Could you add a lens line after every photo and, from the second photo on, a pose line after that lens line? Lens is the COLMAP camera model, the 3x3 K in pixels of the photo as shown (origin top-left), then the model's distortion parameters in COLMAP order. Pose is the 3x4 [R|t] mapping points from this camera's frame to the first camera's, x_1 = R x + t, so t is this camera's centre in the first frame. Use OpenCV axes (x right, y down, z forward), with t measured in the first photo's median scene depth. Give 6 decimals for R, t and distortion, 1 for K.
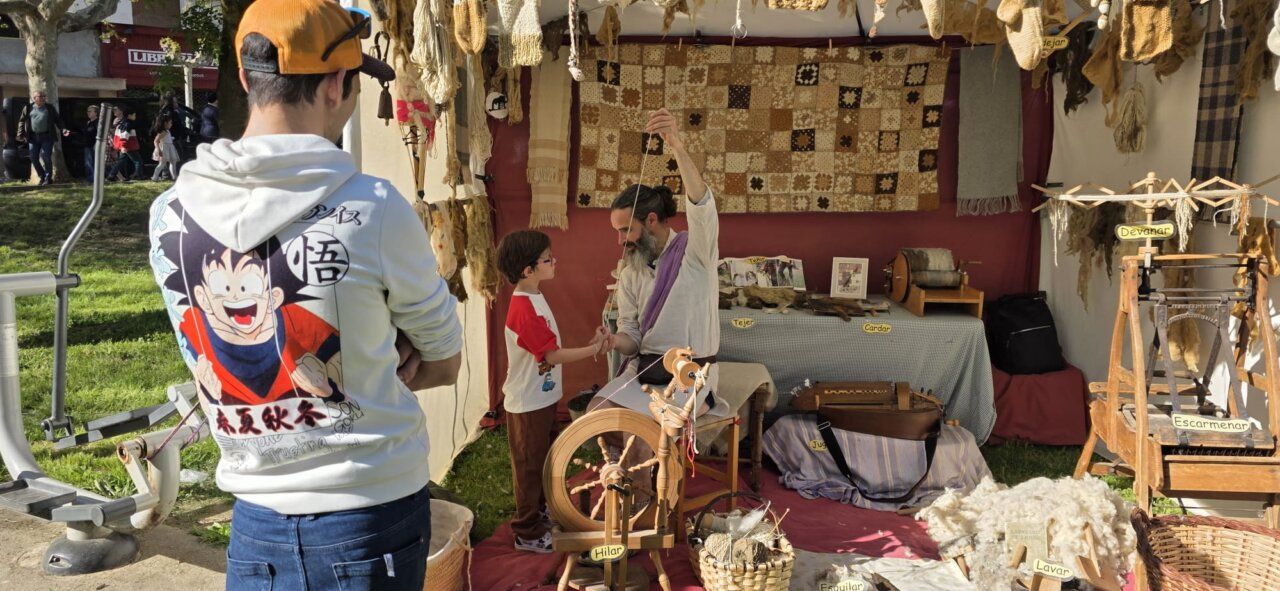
lens RADIAL K [[918.8, 0, 607.0], [0, 918.8, 292.4], [0, 0, 1]] dist [0.097030, -0.116938]
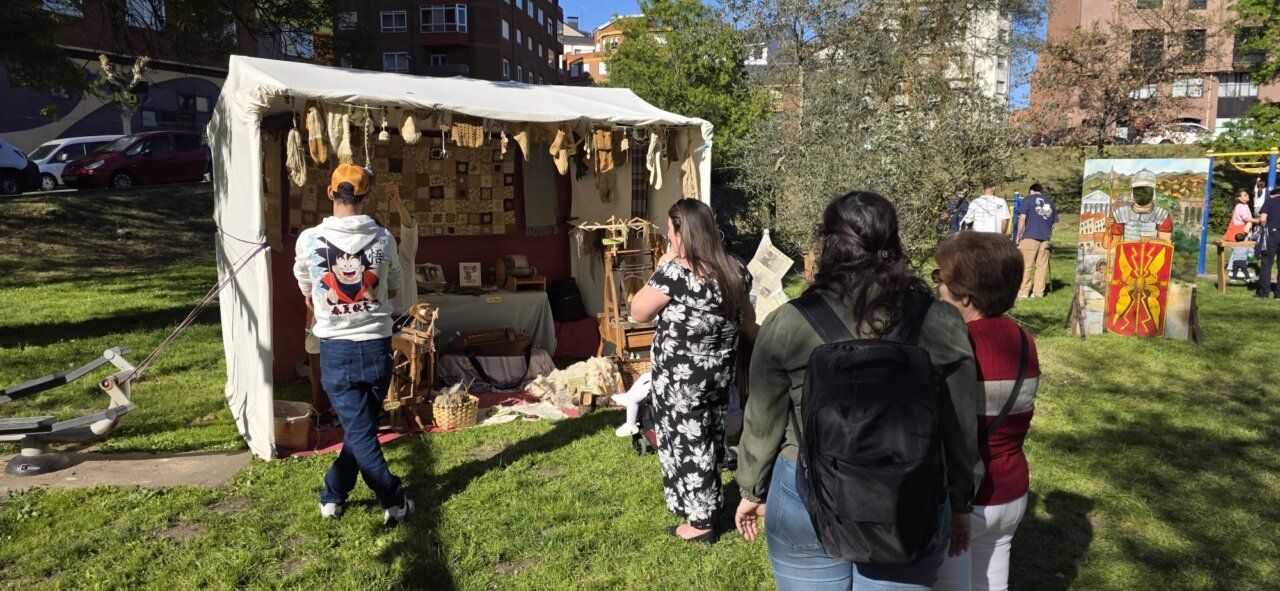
lens RADIAL K [[926.1, 0, 640.0], [0, 926.1, 295.5], [0, 0, 1]] dist [0.347359, -0.000032]
pose [[0.867121, -0.063960, 0.493974, -0.371452], [0.074606, 0.997211, -0.001843, 0.057142], [-0.492478, 0.038452, 0.869475, -0.745895]]
